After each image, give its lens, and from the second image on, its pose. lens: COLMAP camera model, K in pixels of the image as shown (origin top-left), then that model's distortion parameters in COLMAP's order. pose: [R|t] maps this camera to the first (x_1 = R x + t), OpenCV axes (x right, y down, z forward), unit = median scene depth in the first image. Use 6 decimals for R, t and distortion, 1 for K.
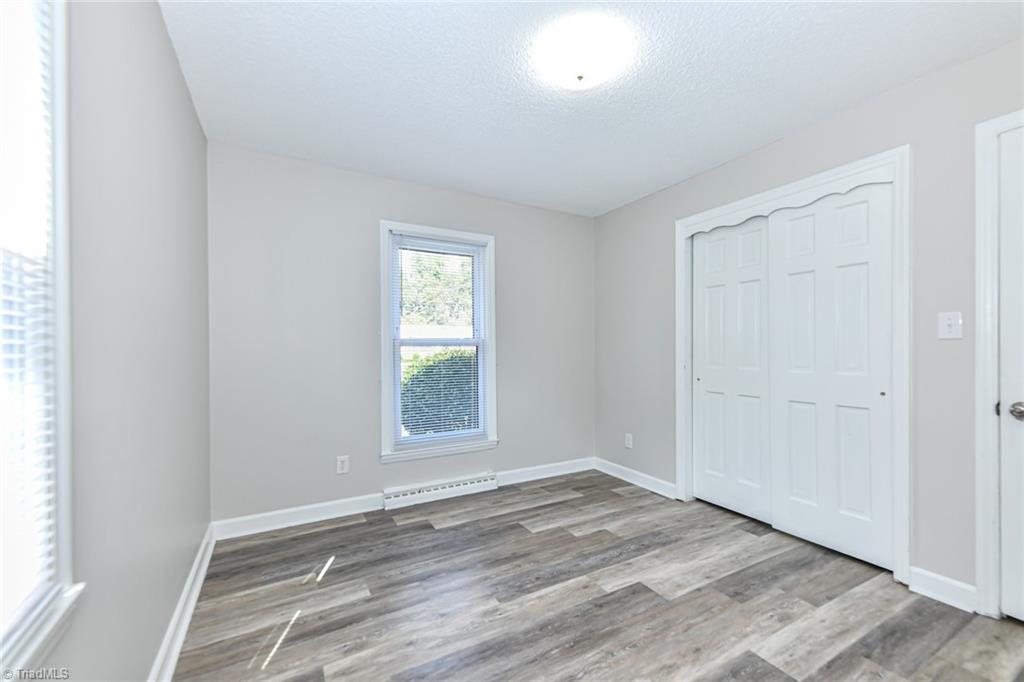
lens RADIAL K [[416.9, 0, 517.9], [0, 416.9, 346.7], [0, 0, 1]] dist [0.023105, -0.007639]
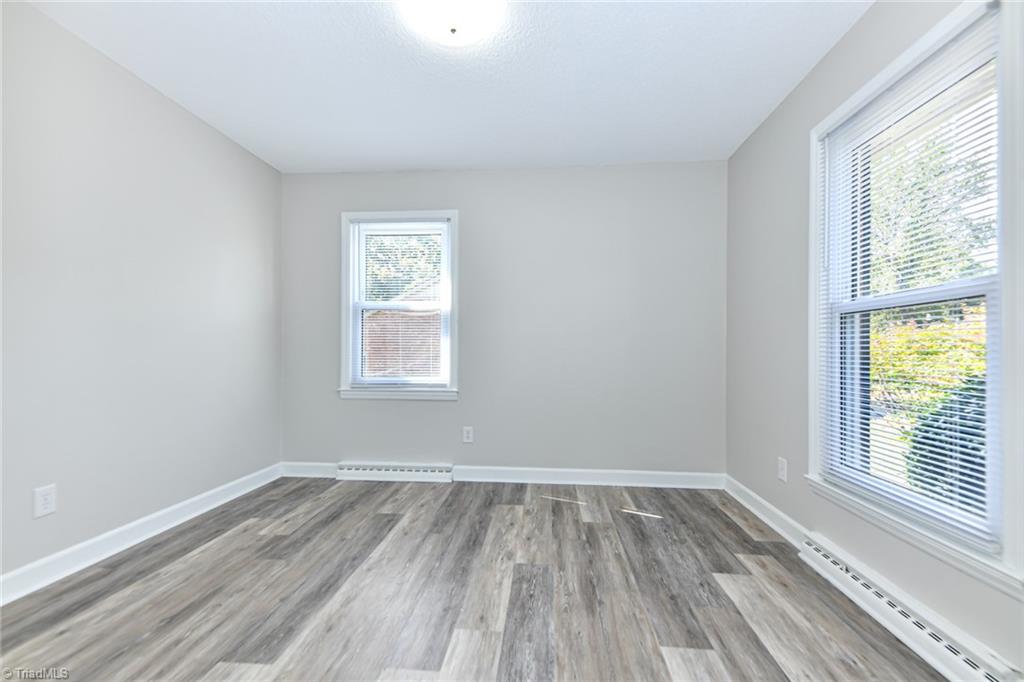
lens RADIAL K [[416.9, 0, 517.9], [0, 416.9, 346.7], [0, 0, 1]] dist [0.023105, -0.007639]
pose [[-0.562694, -0.003525, -0.826658, 0.702221], [0.002982, 0.999976, -0.006294, 0.065057], [0.826660, -0.006007, -0.562670, 1.362770]]
